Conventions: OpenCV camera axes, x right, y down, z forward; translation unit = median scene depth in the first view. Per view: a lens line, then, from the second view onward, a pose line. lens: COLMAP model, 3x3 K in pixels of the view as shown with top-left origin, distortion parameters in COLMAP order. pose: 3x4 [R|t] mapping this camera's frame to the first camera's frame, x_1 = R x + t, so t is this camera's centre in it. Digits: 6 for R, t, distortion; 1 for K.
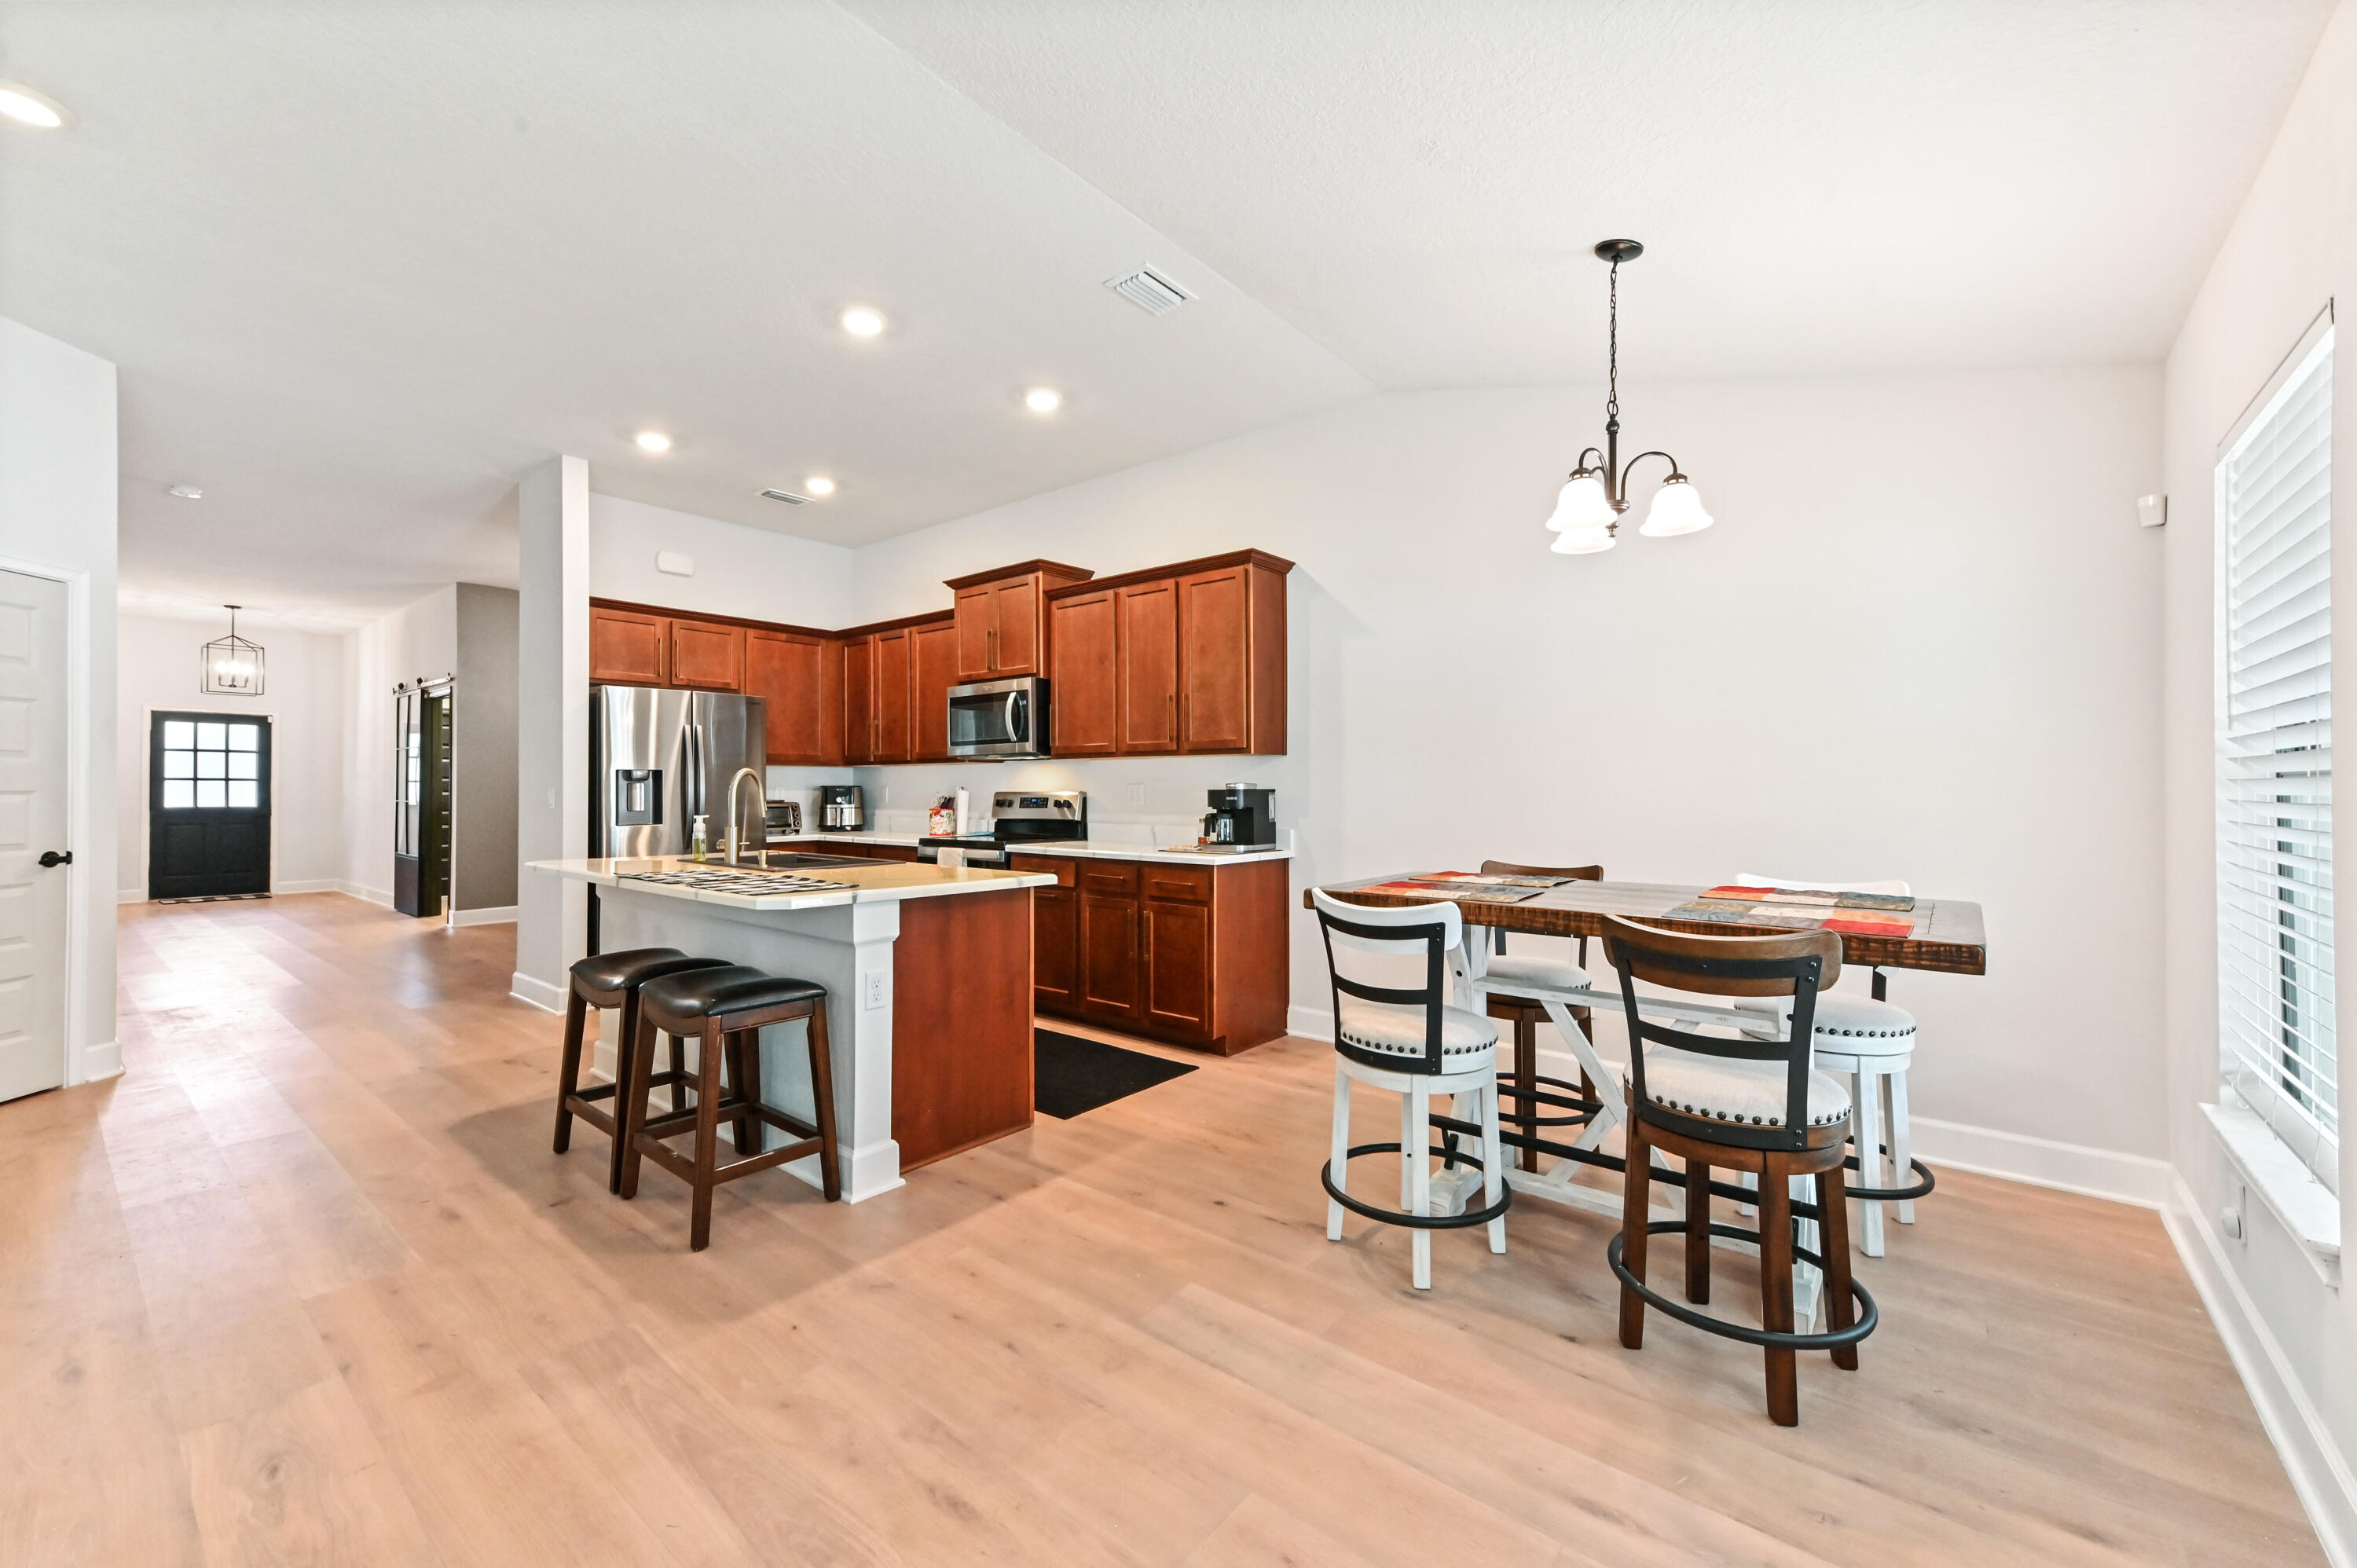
lens RADIAL K [[933.0, 0, 1178.5], [0, 933.0, 780.6], [0, 0, 1]] dist [0.013663, 0.000084]
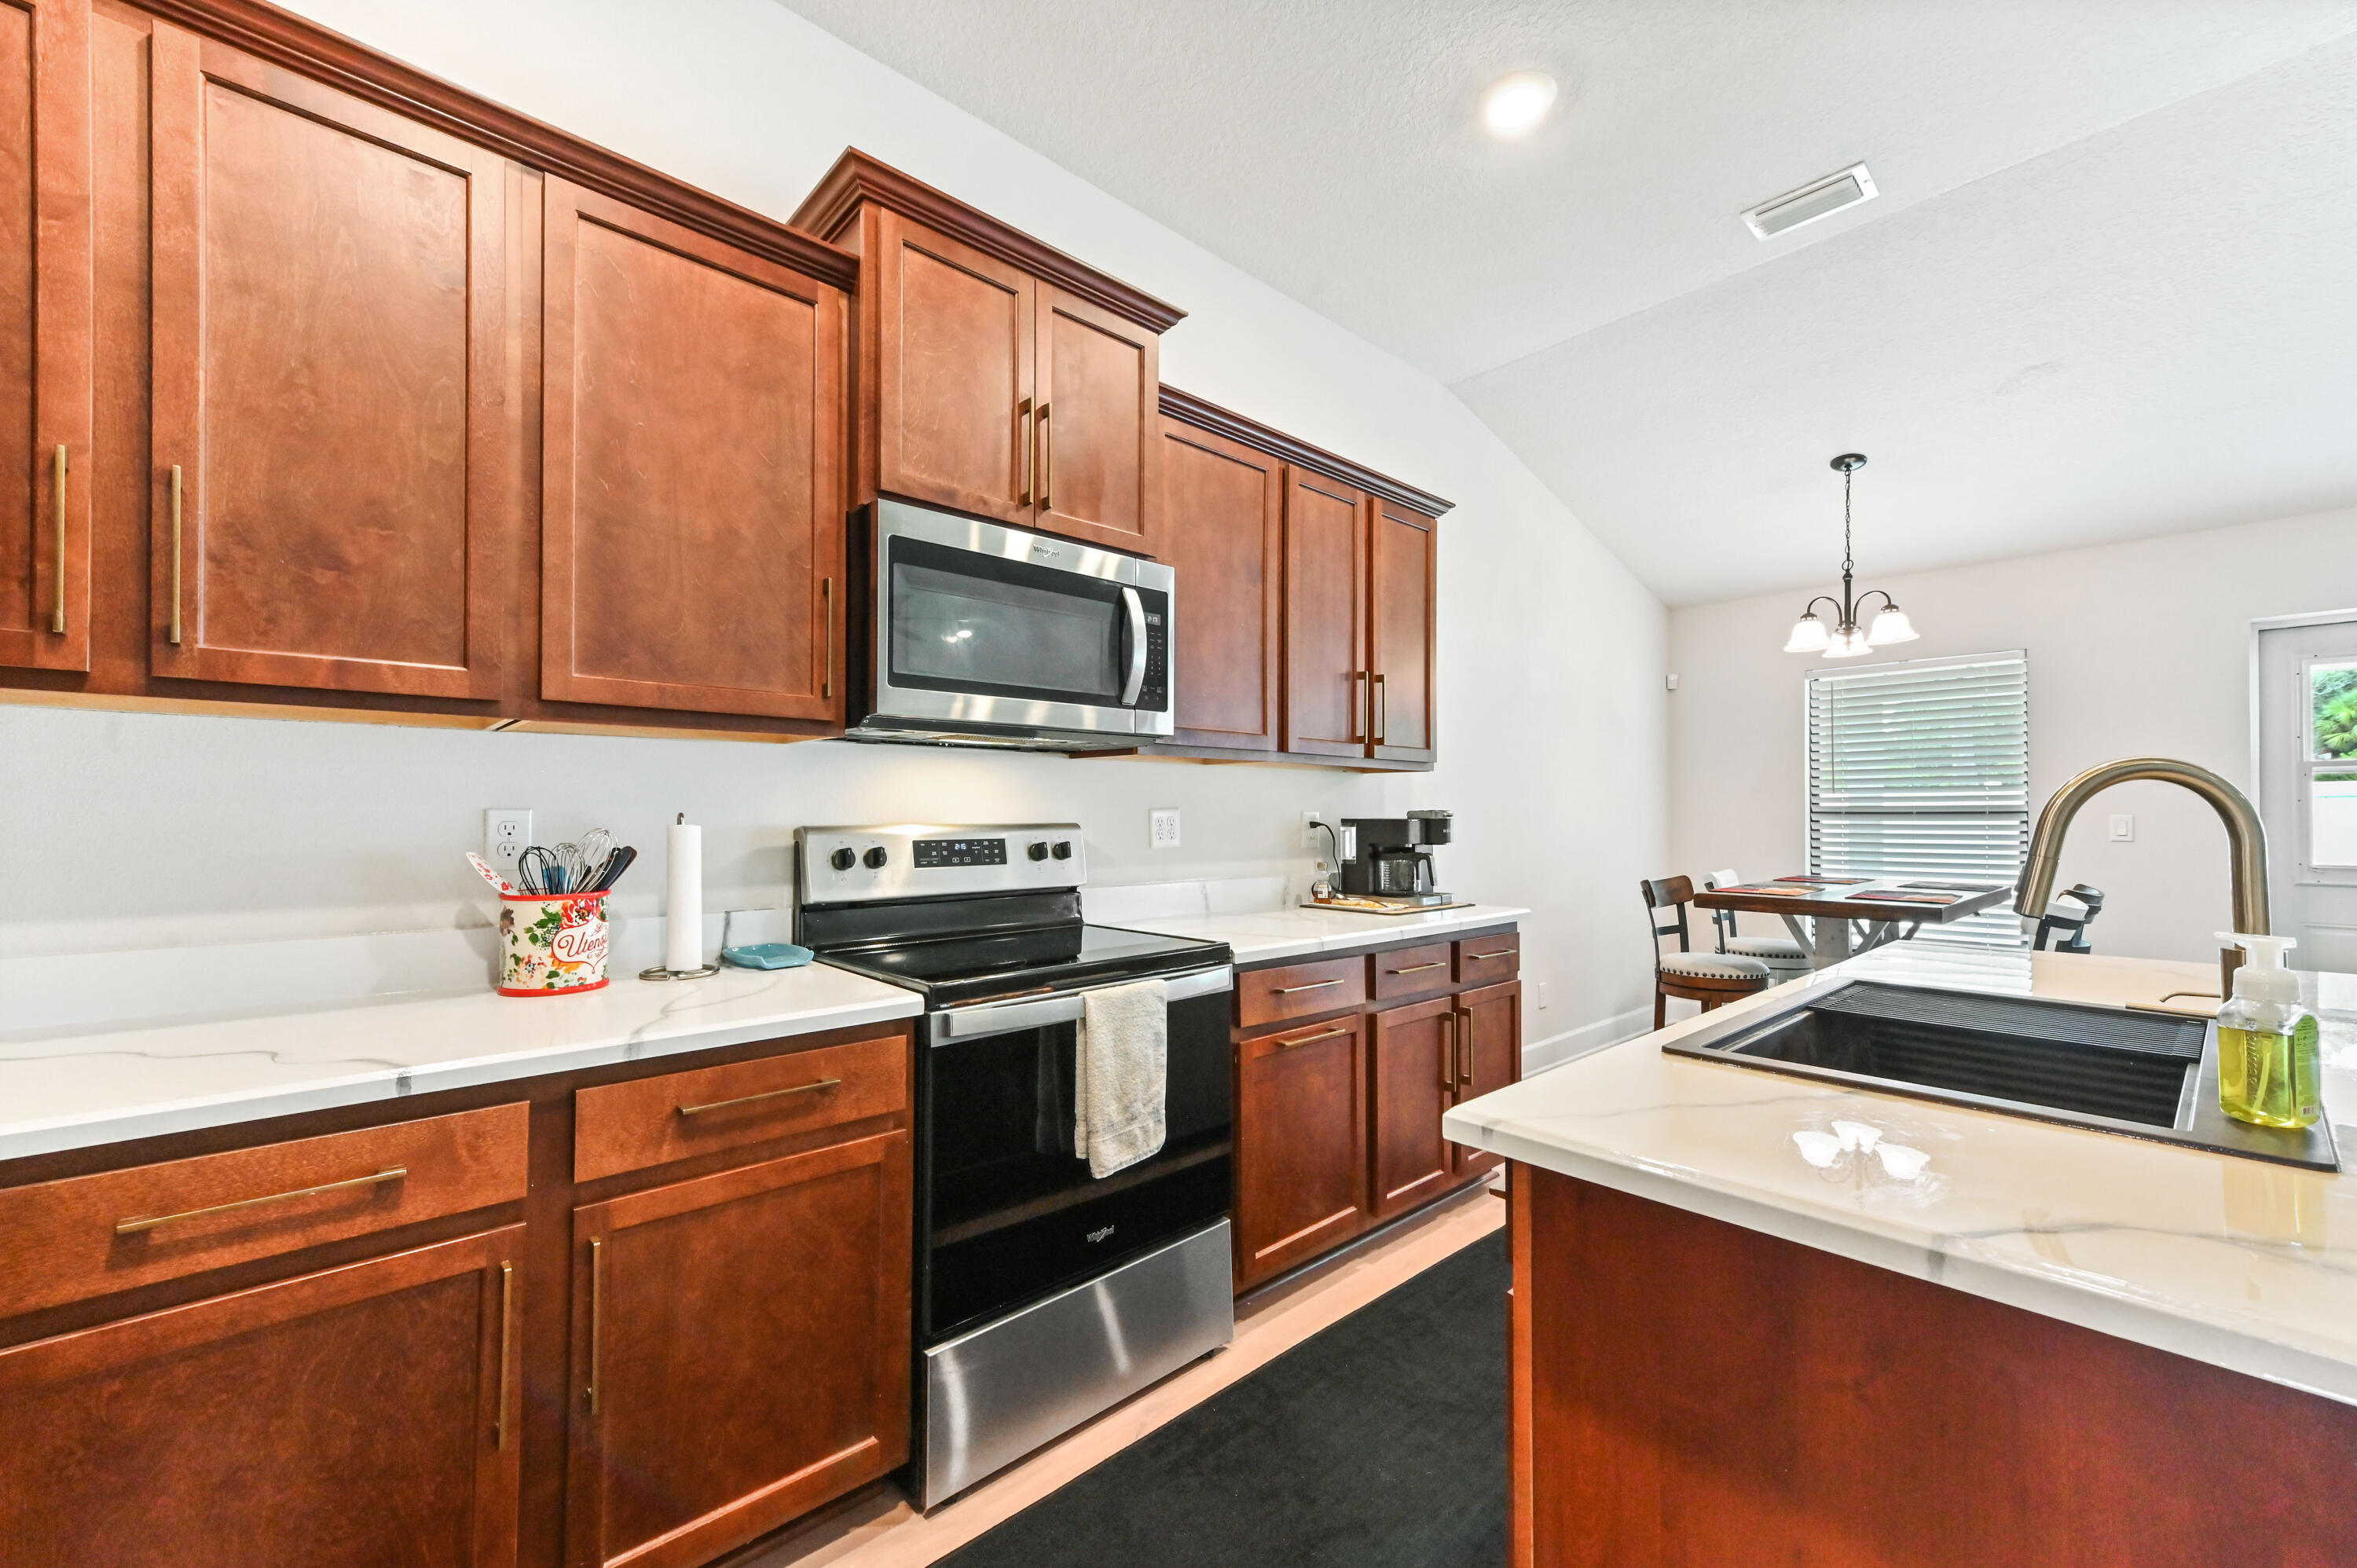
lens RADIAL K [[933.2, 0, 1182.2], [0, 933.2, 806.3], [0, 0, 1]] dist [0.012350, 0.000018]
pose [[0.141319, 0.009967, 0.989914, -0.568770], [-0.009735, 0.999915, -0.008678, 0.006539], [-0.989916, -0.008411, 0.141404, 0.888948]]
